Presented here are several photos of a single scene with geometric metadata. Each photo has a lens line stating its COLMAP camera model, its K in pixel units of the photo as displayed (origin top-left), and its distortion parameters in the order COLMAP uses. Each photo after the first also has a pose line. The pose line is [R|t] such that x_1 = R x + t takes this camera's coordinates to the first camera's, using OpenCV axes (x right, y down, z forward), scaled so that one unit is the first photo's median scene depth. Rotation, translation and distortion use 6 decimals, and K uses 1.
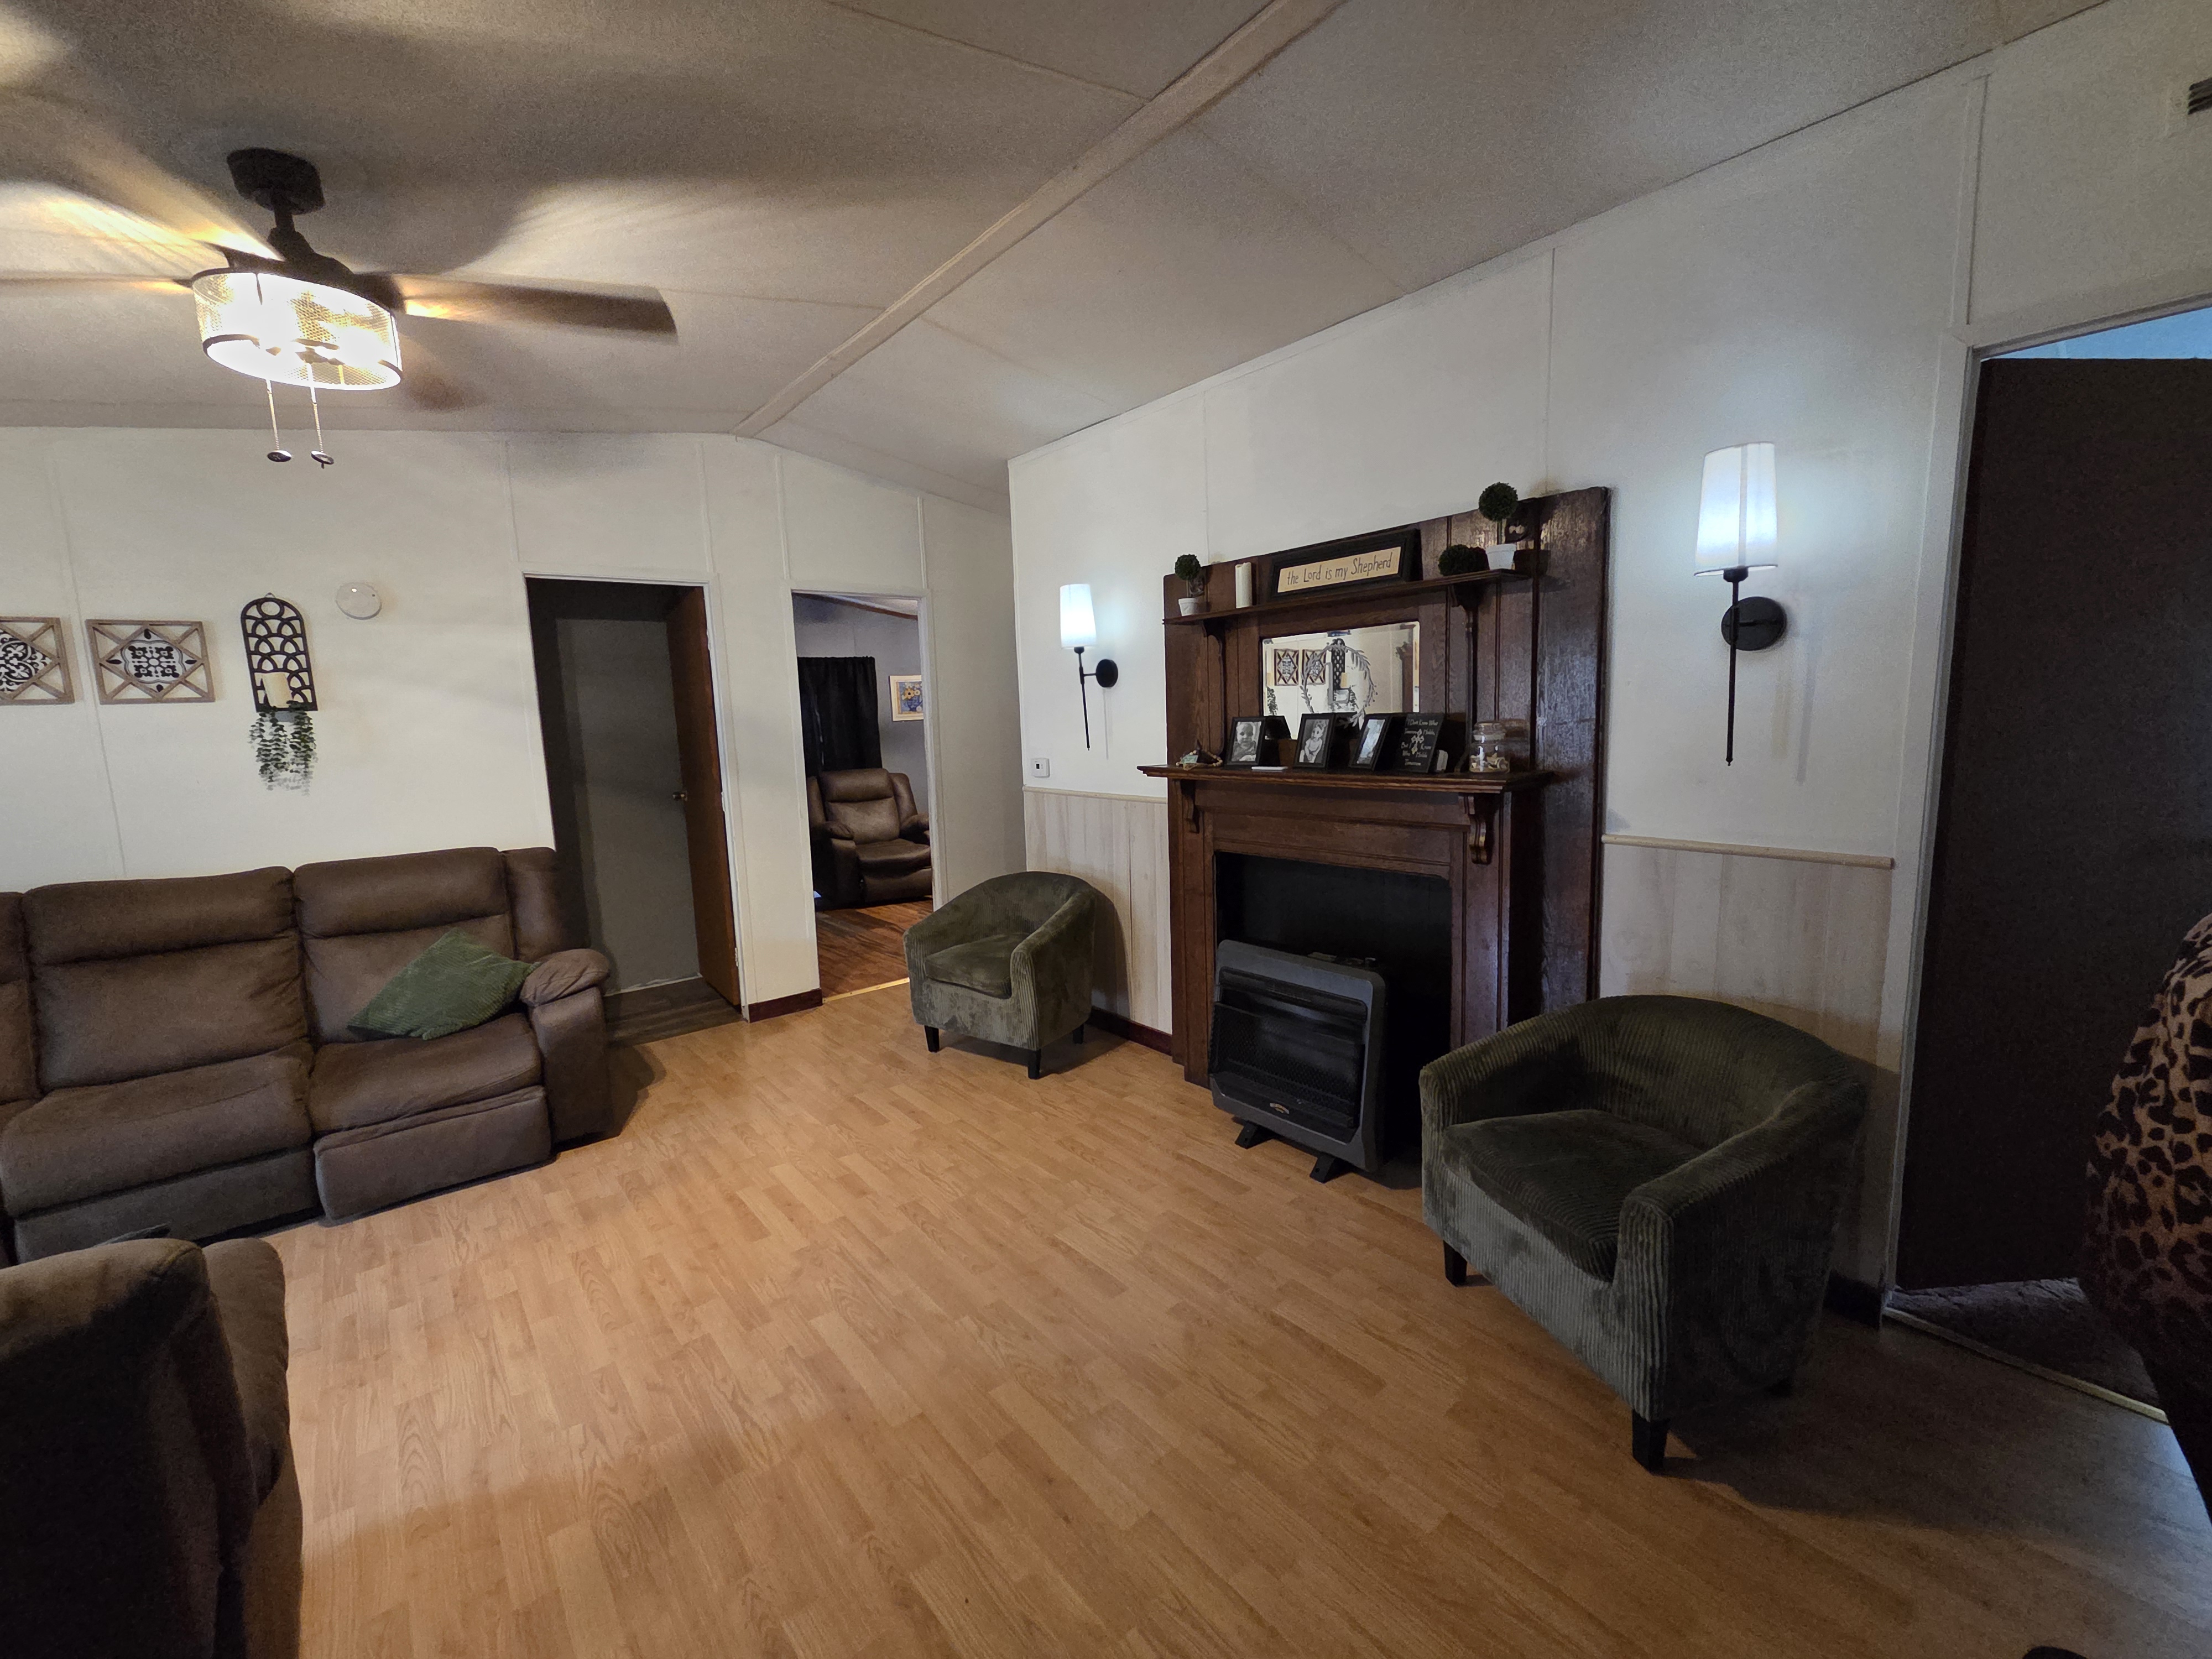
lens RADIAL K [[902.2, 0, 1100.2], [0, 902.2, 823.9], [0, 0, 1]] dist [0.002538, -0.000231]
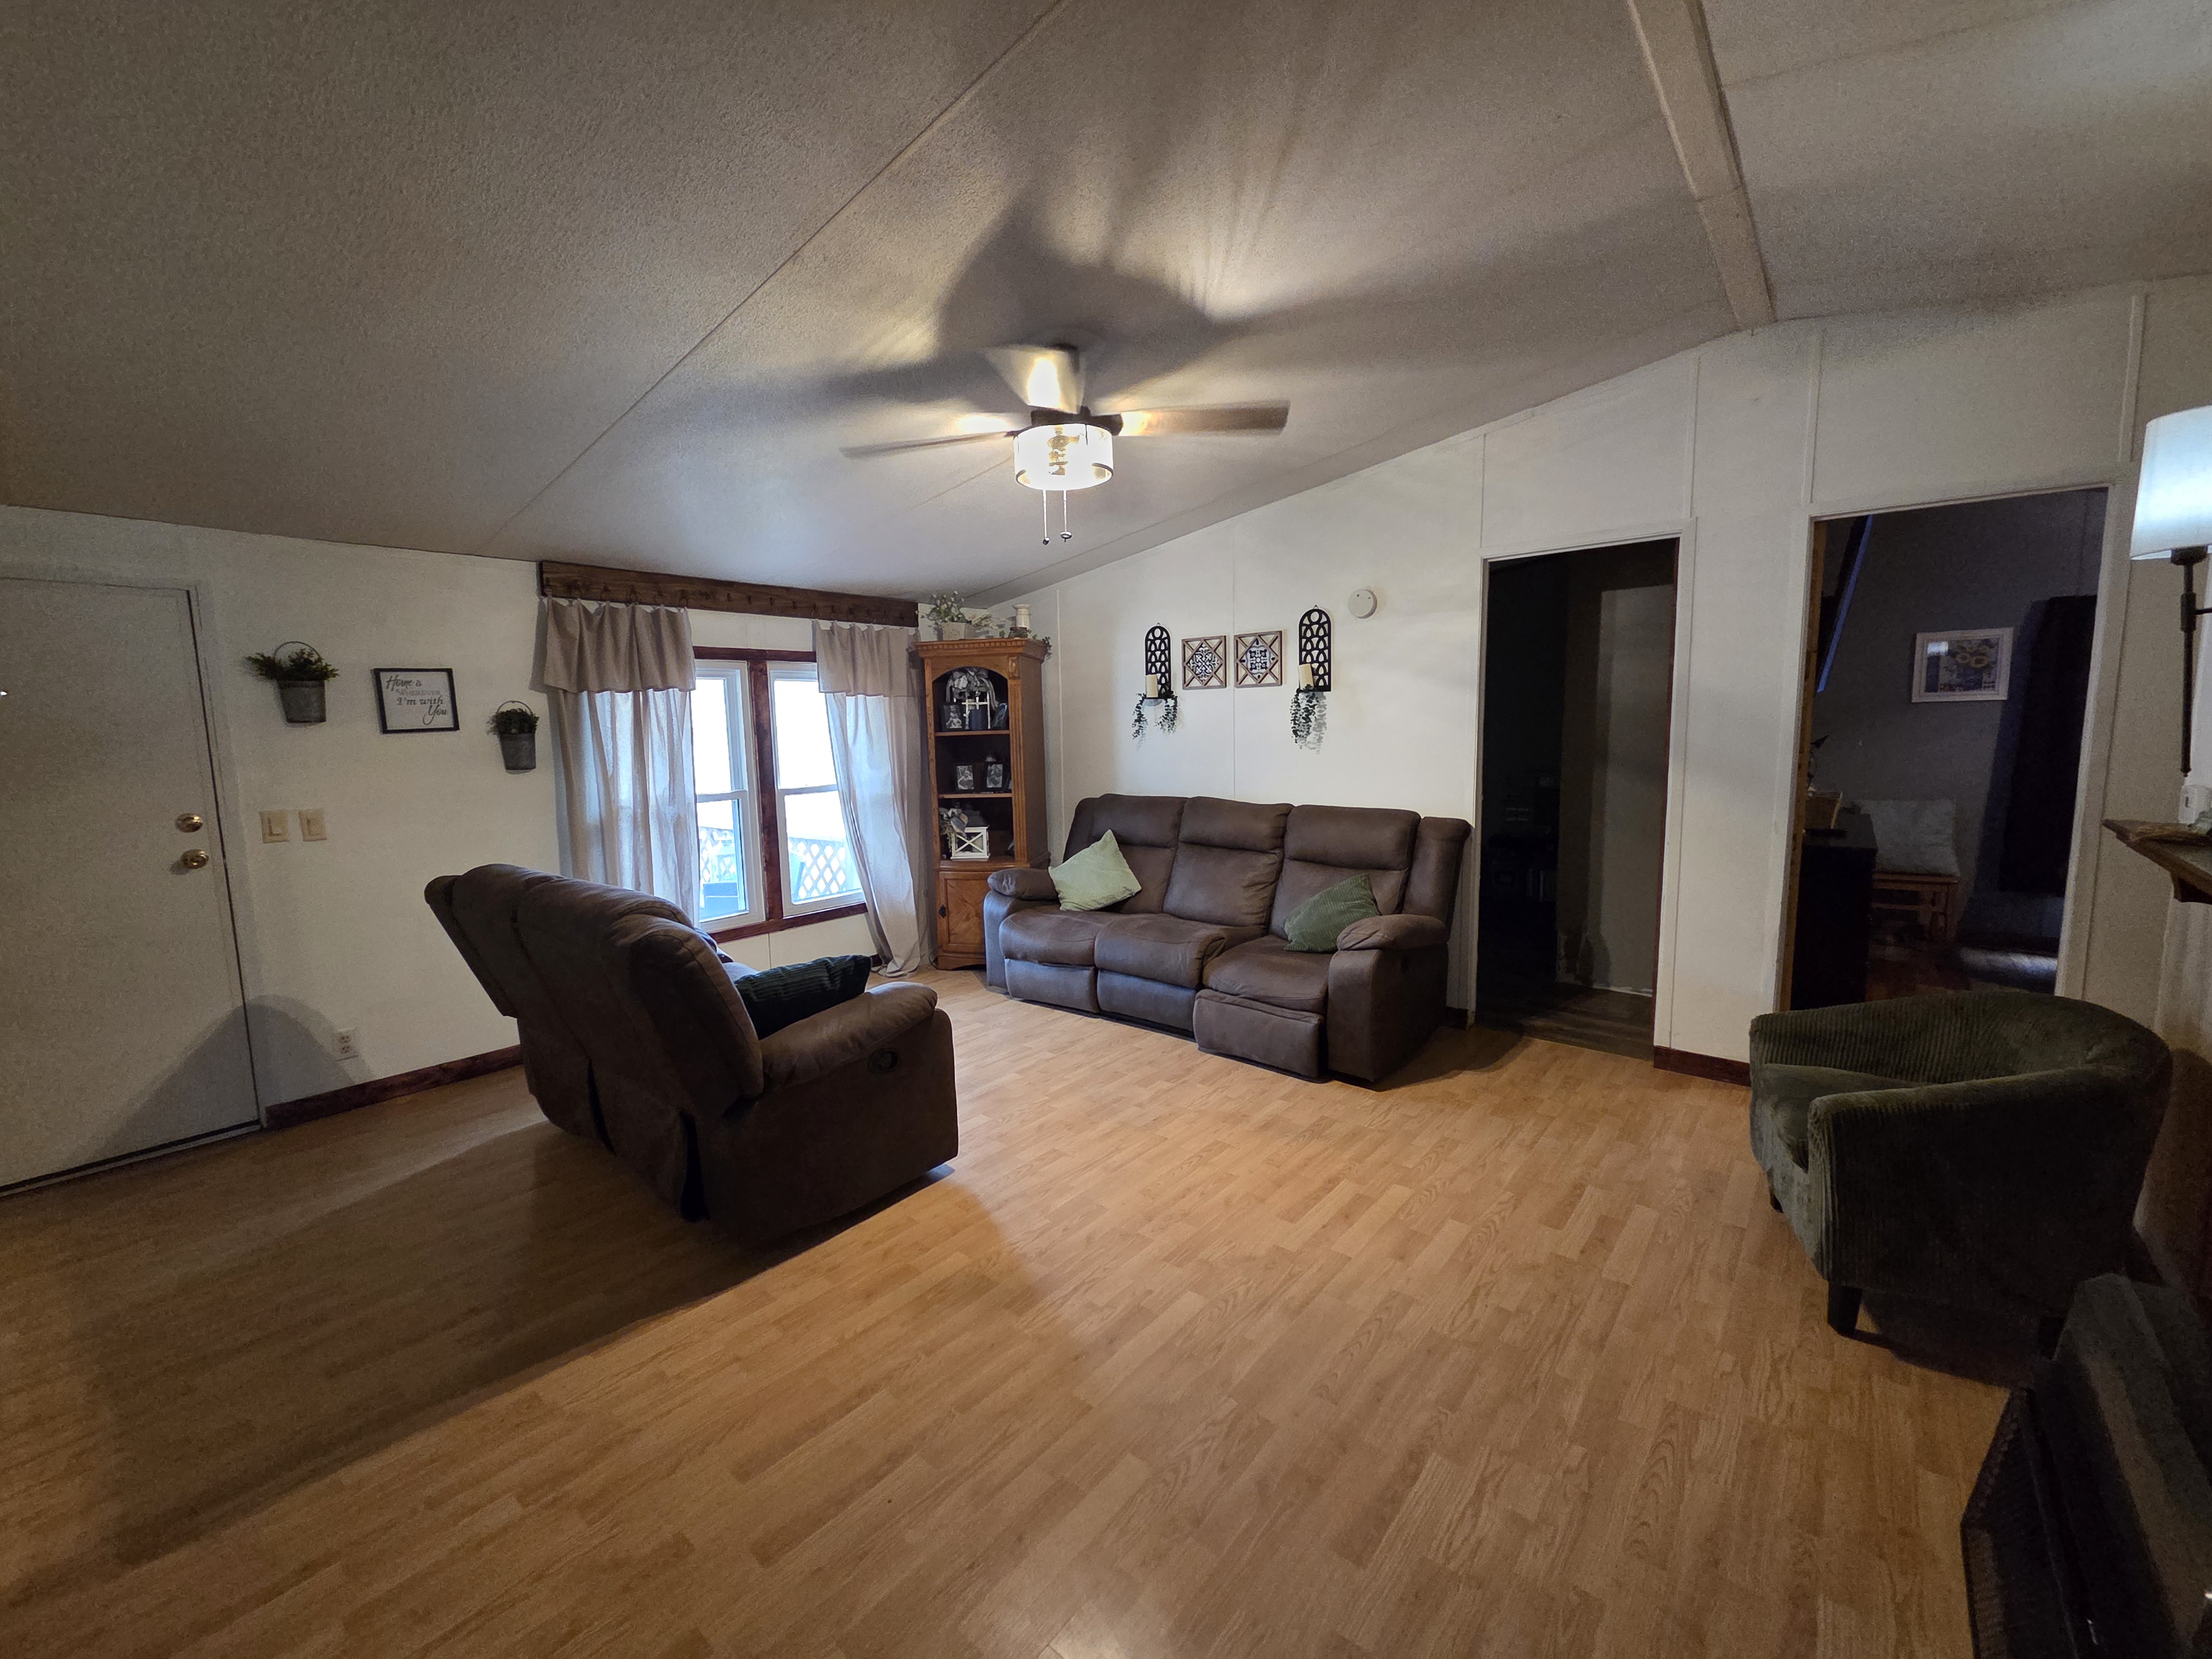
lens RADIAL K [[902.2, 0, 1100.2], [0, 902.2, 823.9], [0, 0, 1]] dist [0.002538, -0.000231]
pose [[0.177236, 0.145424, -0.973365, 0.438837], [-0.108528, 0.985879, 0.127532, -0.073898], [0.978166, 0.083034, 0.190516, 0.487855]]
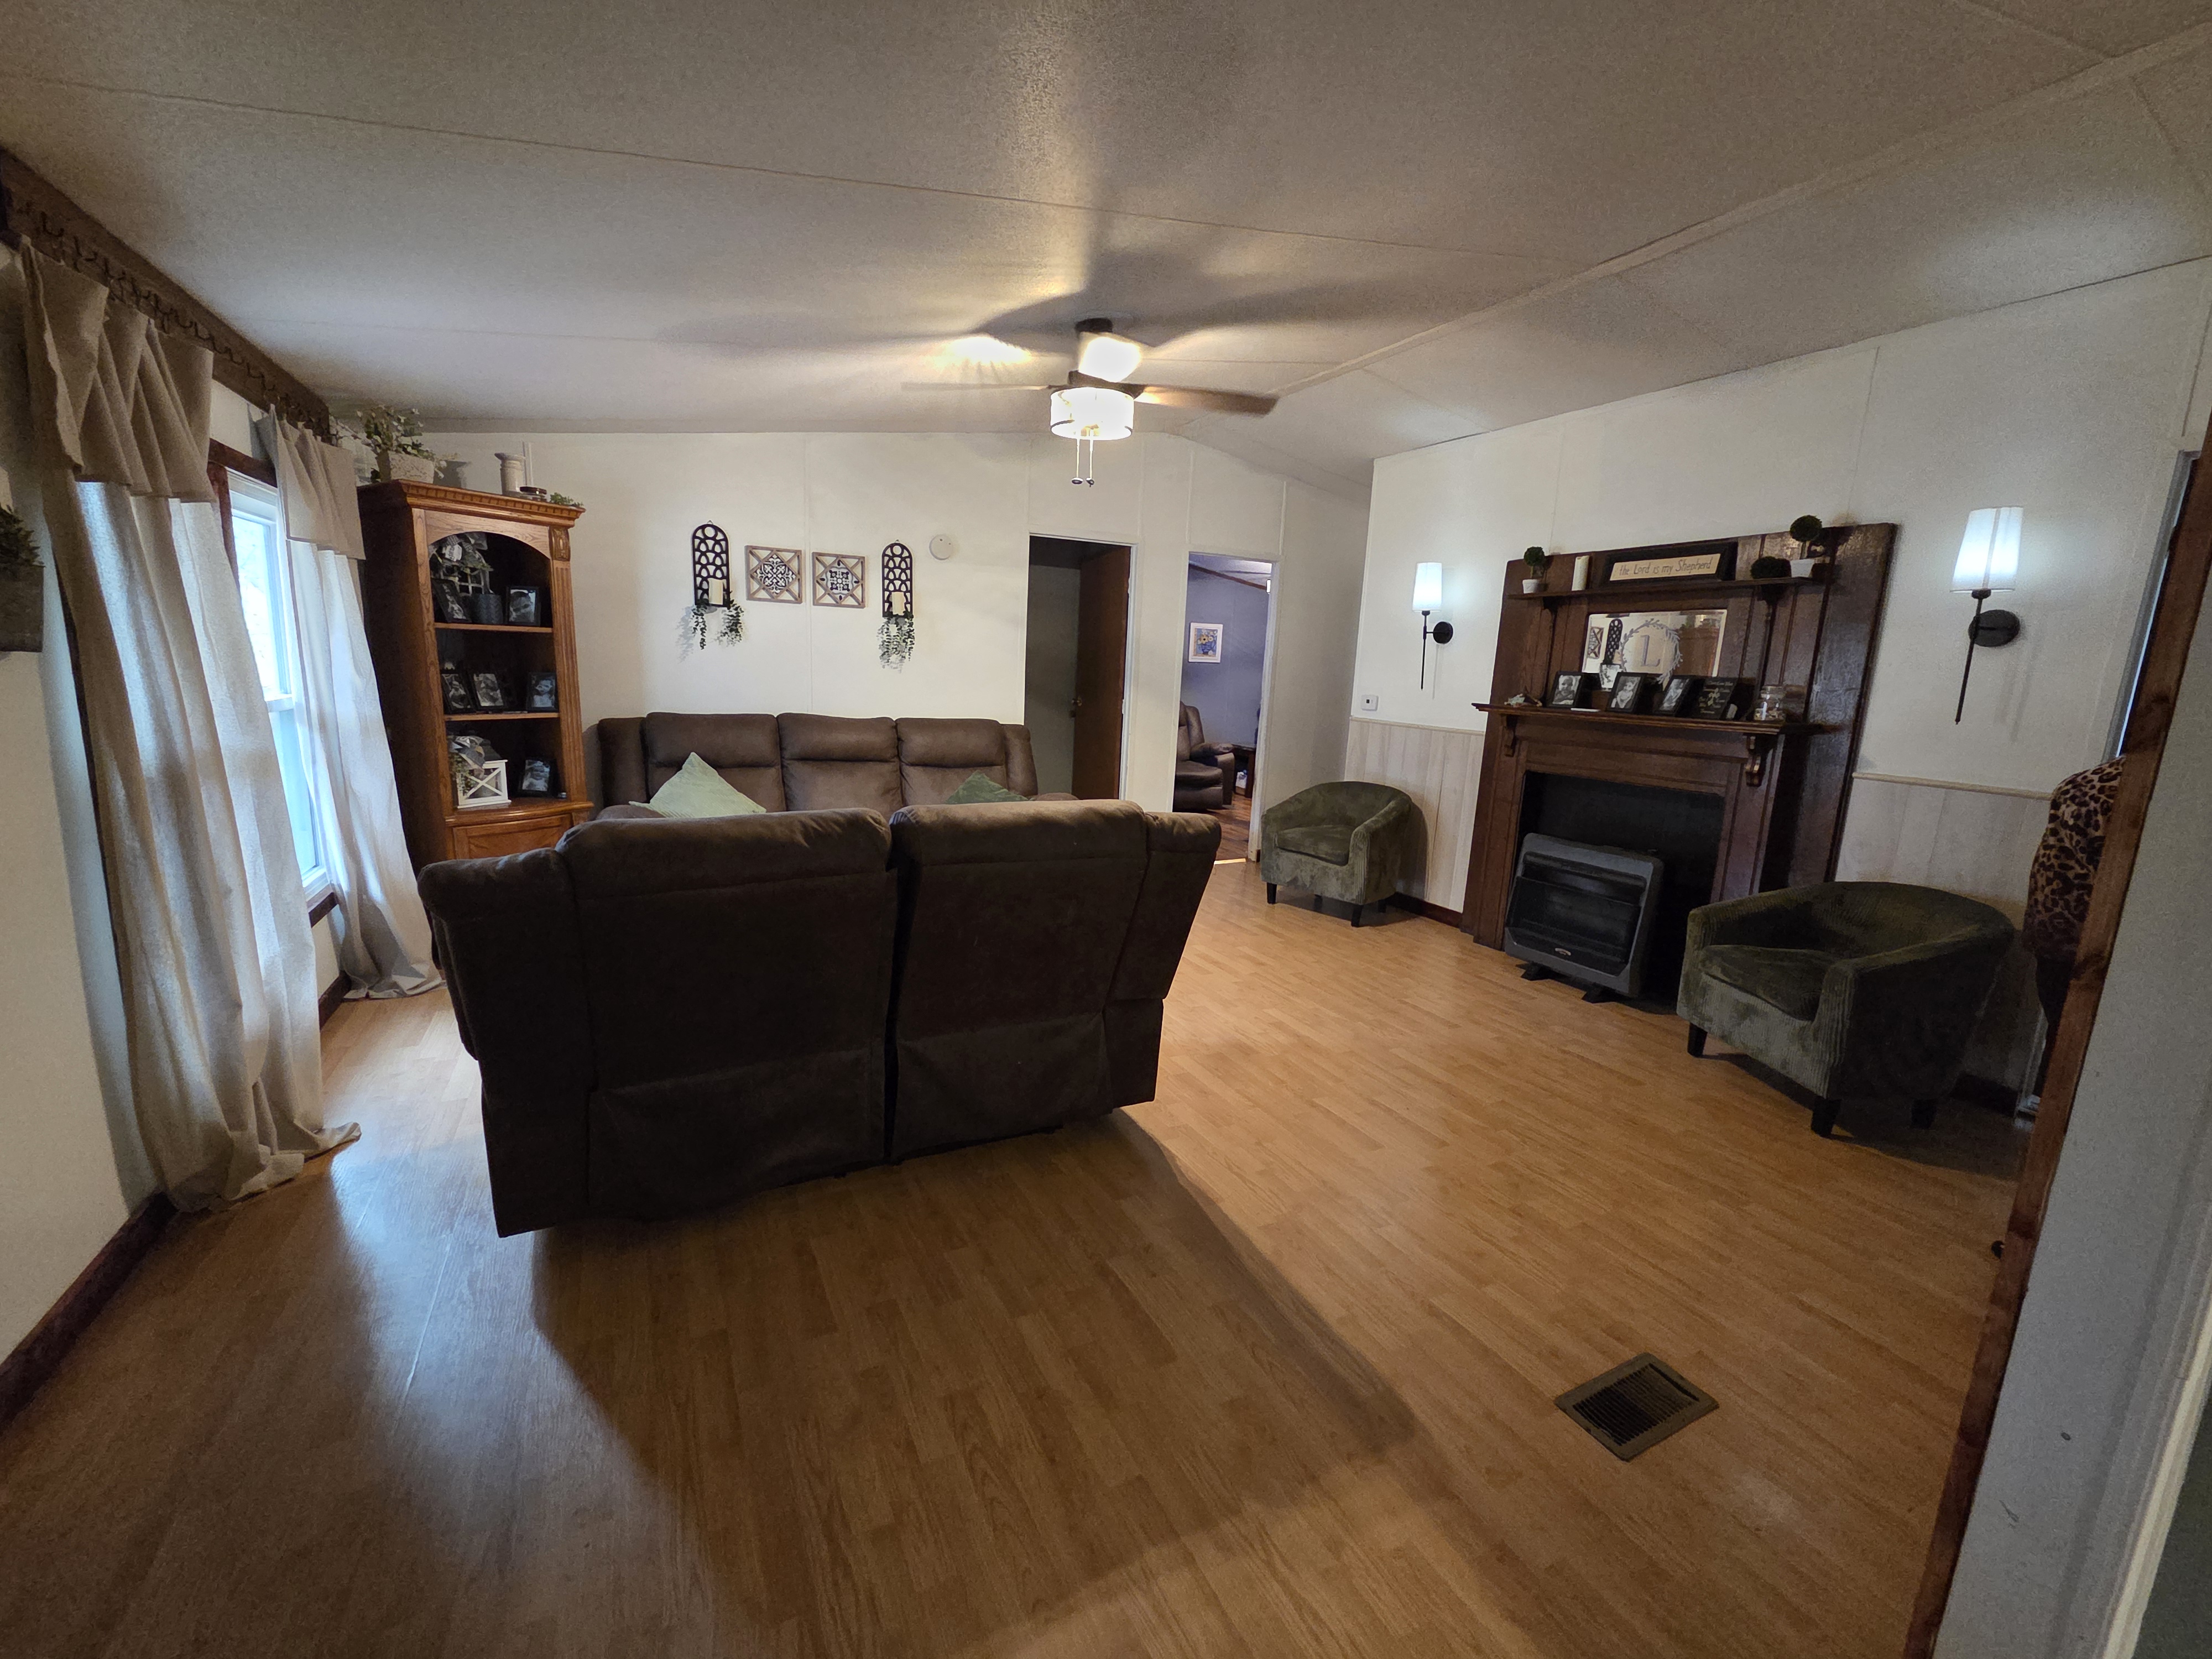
lens RADIAL K [[902.2, 0, 1100.2], [0, 902.2, 823.9], [0, 0, 1]] dist [0.002538, -0.000231]
pose [[0.973050, 0.115968, -0.199312, -0.237170], [-0.106286, 0.992605, 0.058649, 0.108262], [0.204639, -0.035884, 0.978179, -0.497556]]
